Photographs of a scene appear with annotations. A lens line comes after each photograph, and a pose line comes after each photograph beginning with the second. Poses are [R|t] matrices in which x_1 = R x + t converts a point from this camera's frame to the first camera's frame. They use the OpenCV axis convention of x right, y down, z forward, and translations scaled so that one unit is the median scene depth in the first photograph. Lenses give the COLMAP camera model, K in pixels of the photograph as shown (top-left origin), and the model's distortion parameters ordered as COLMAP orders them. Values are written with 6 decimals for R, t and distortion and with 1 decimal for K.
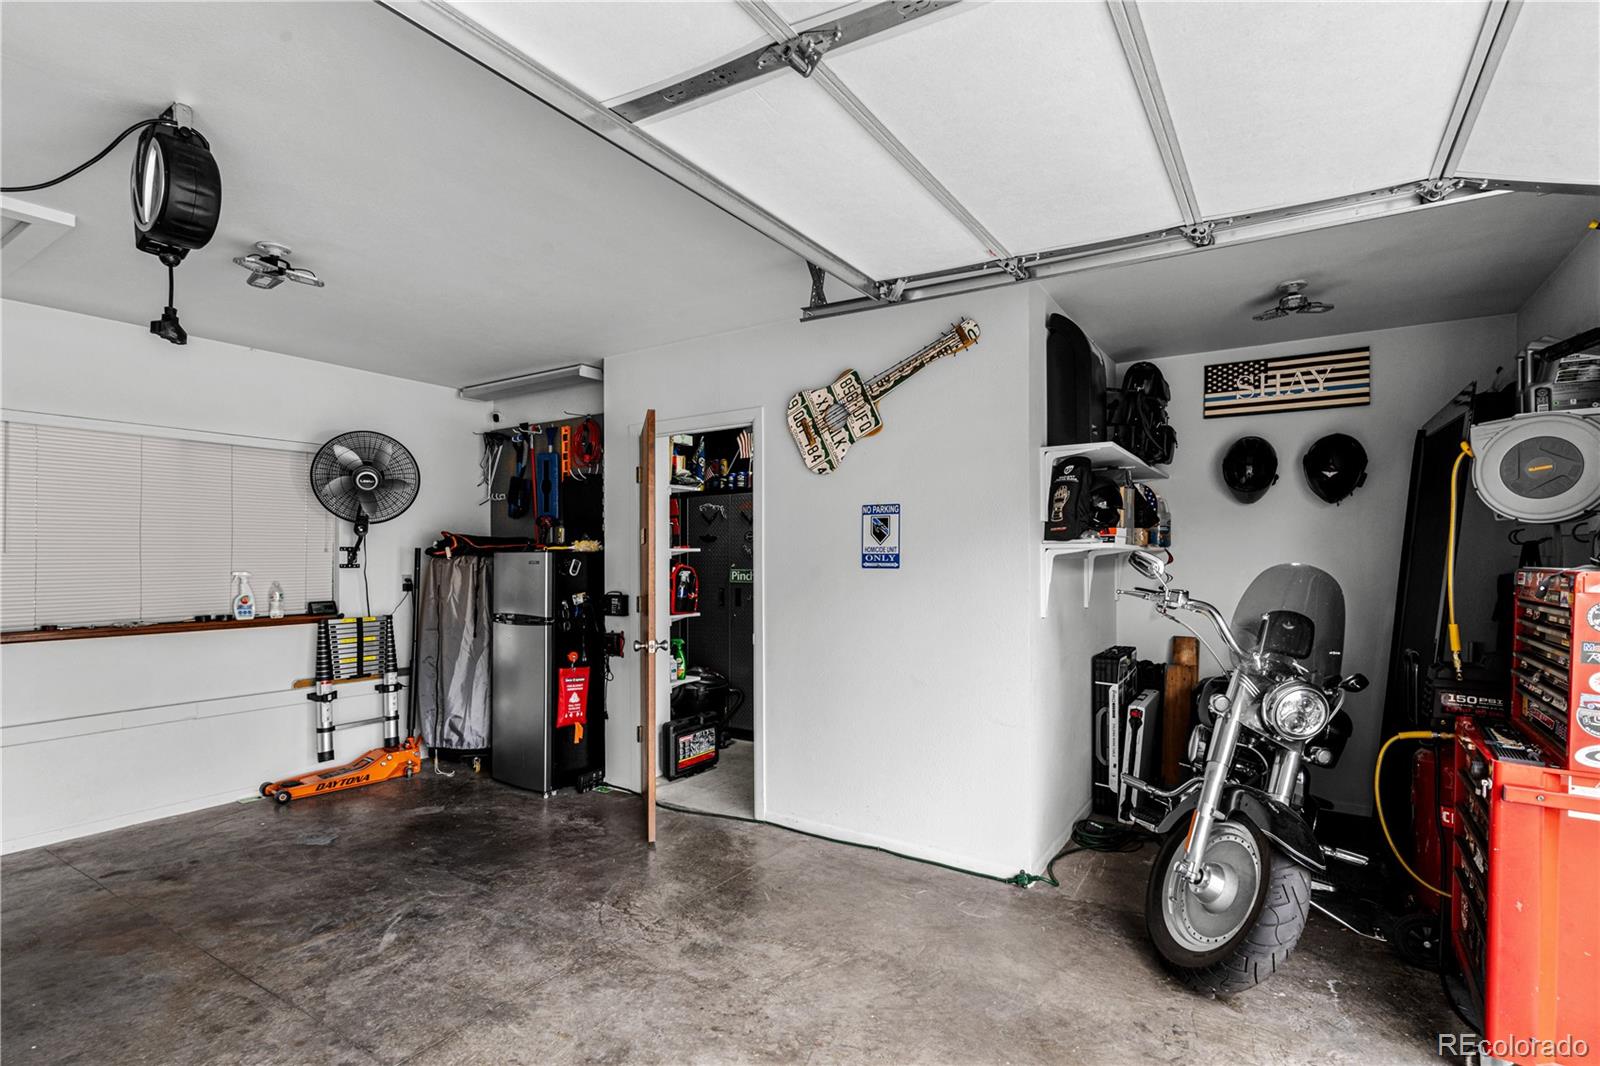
lens RADIAL K [[768.8, 0, 806.3], [0, 768.8, 544.9], [0, 0, 1]] dist [-0.000017, 0.000996]
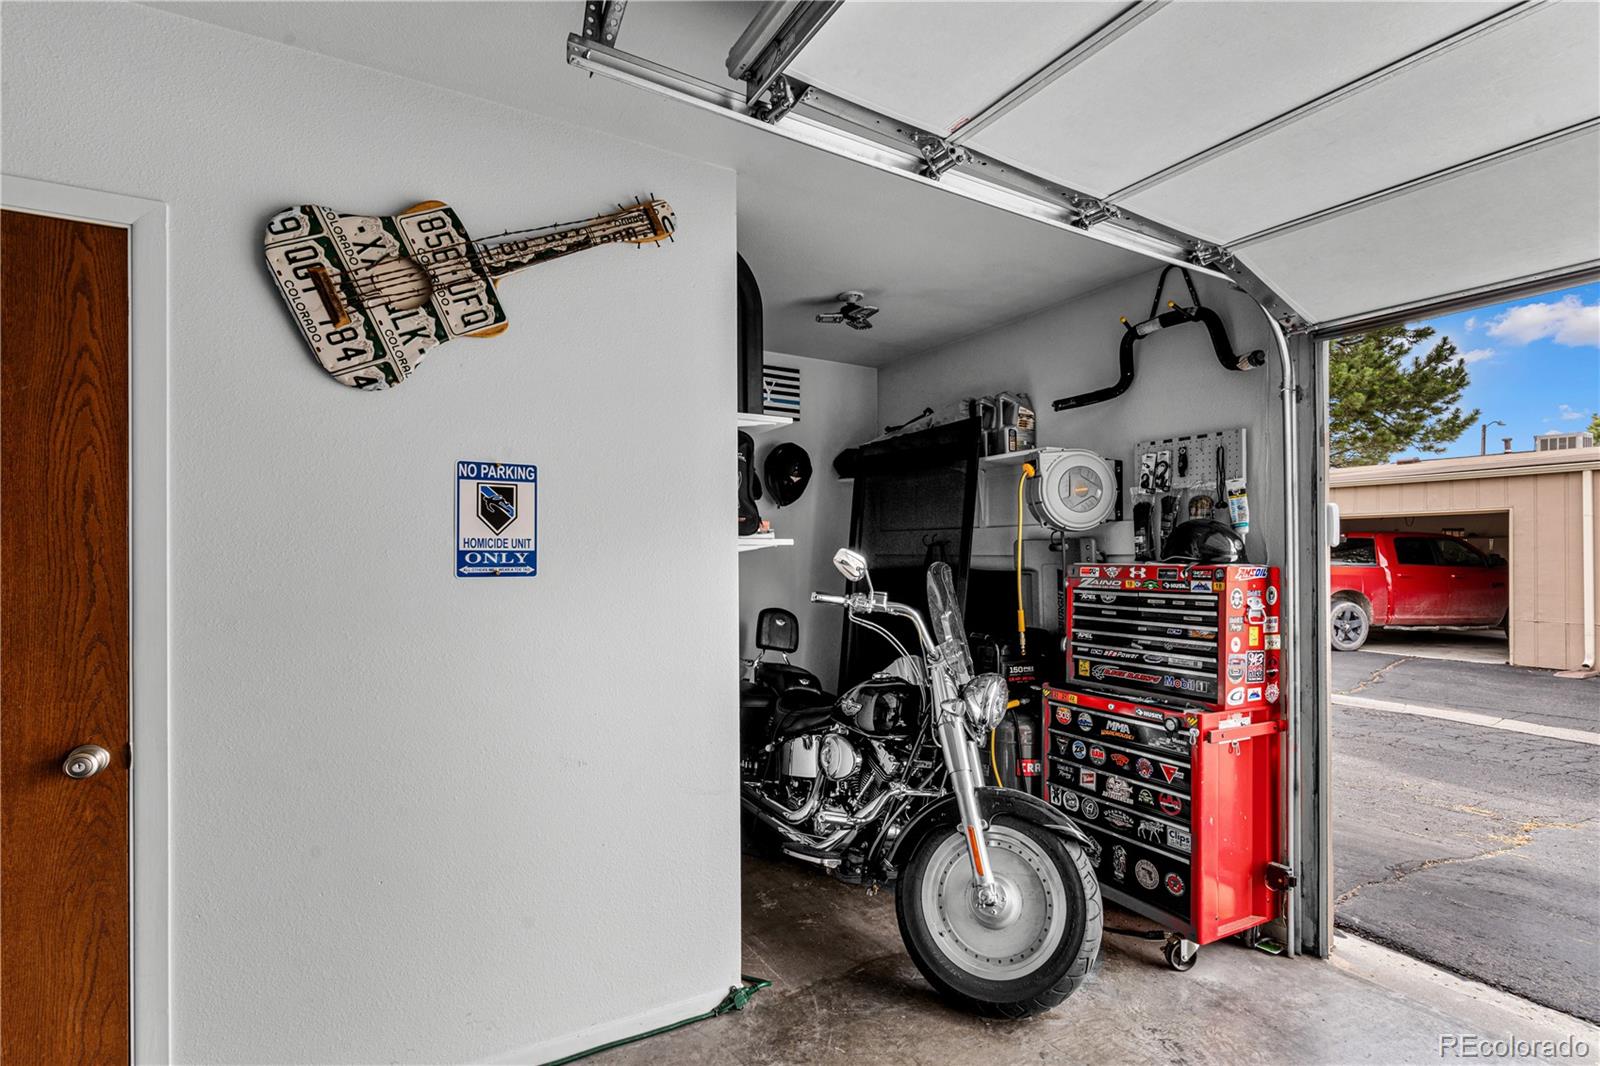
lens RADIAL K [[768.8, 0, 802.7], [0, 768.8, 544.0], [0, 0, 1]] dist [-0.000017, 0.000996]
pose [[0.453814, 0.013795, 0.890990, -0.295223], [-0.014114, 0.999866, -0.008292, 0.007949], [-0.890985, -0.008812, 0.453948, 0.531079]]
